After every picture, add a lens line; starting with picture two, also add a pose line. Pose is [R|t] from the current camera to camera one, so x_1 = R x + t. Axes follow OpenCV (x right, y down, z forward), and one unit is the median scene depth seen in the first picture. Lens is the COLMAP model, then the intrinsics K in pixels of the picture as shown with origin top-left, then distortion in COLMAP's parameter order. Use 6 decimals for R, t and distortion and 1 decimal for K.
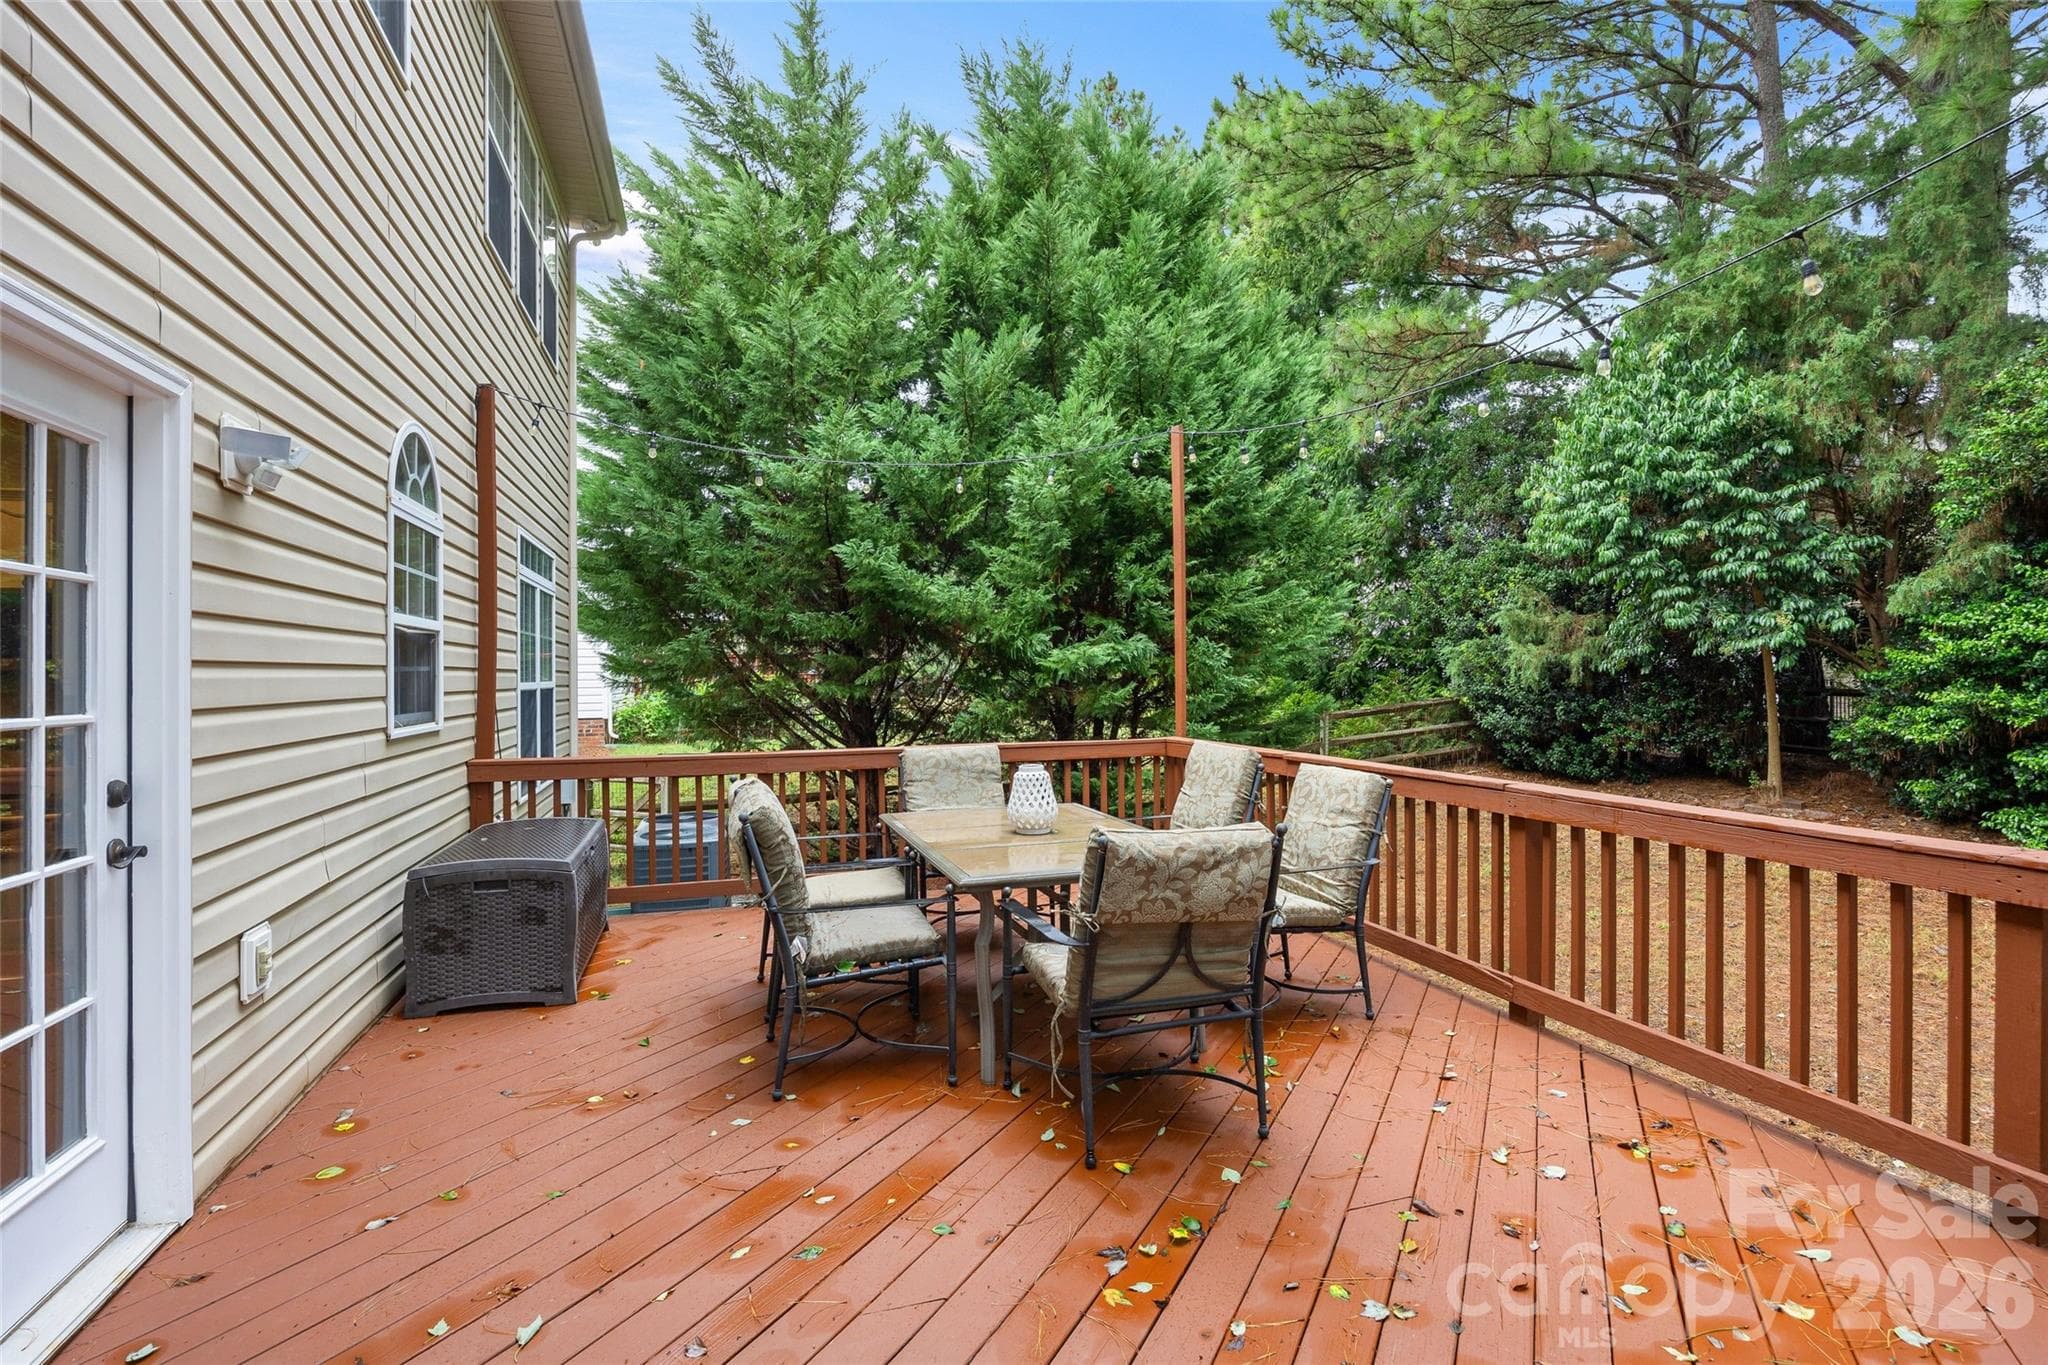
lens RADIAL K [[979.1, 0, 1024.0], [0, 979.1, 682.5], [0, 0, 1]] dist [-0.012808, 0.000179]
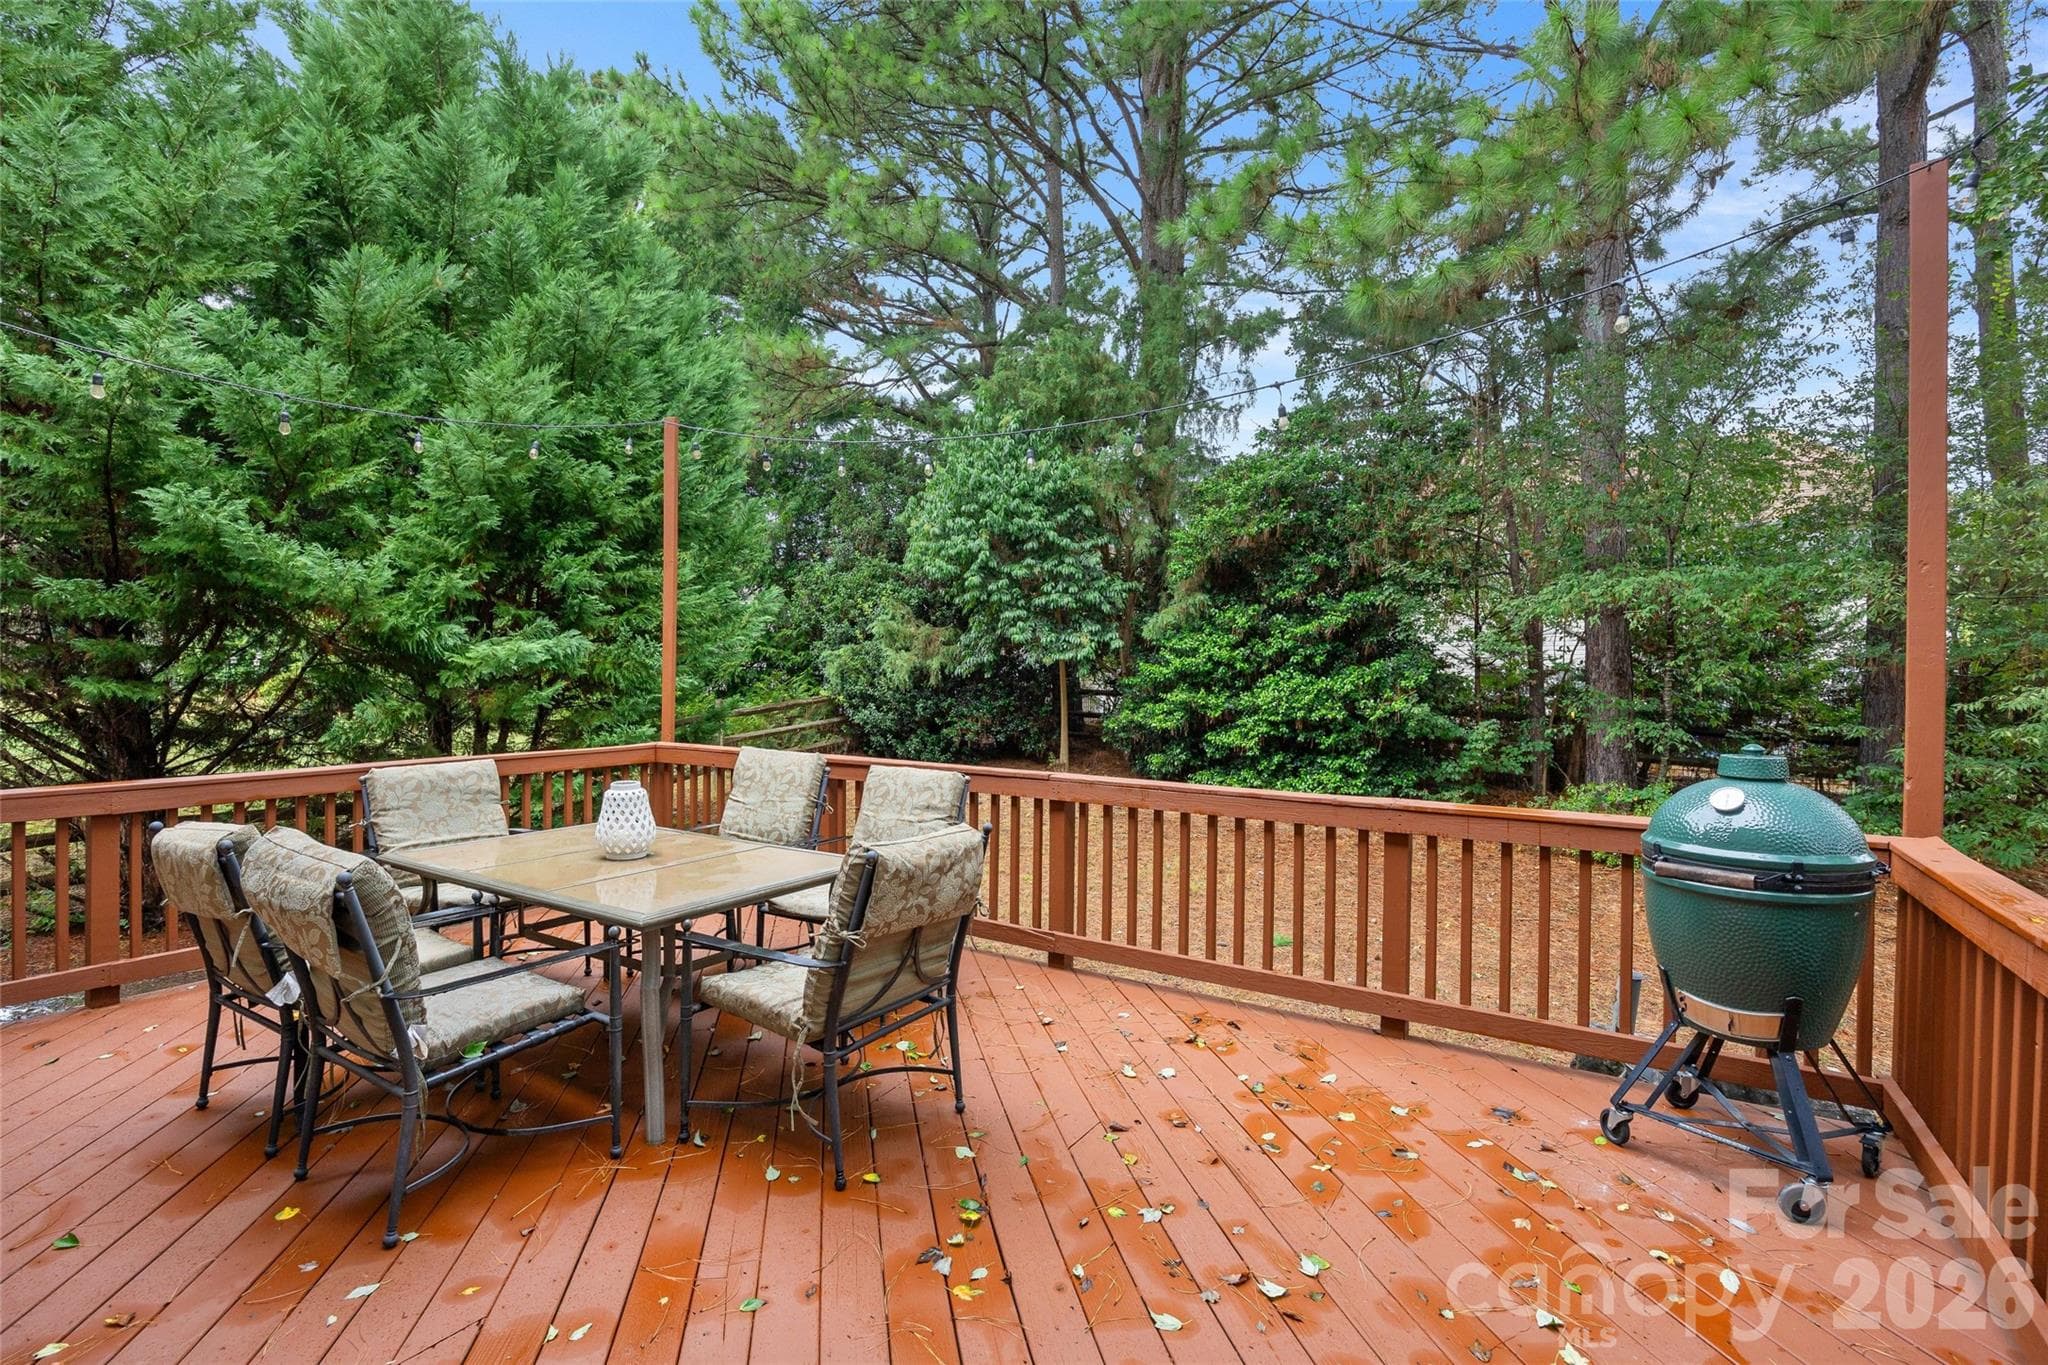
lens RADIAL K [[951.7, 0, 1024.0], [0, 951.7, 682.5], [0, 0, 1]] dist [-0.014173, -0.000795]
pose [[0.764100, 0.006945, 0.645061, -0.128993], [-0.010022, 0.999949, 0.001105, -0.005300], [-0.645020, -0.007309, 0.764130, 0.048388]]
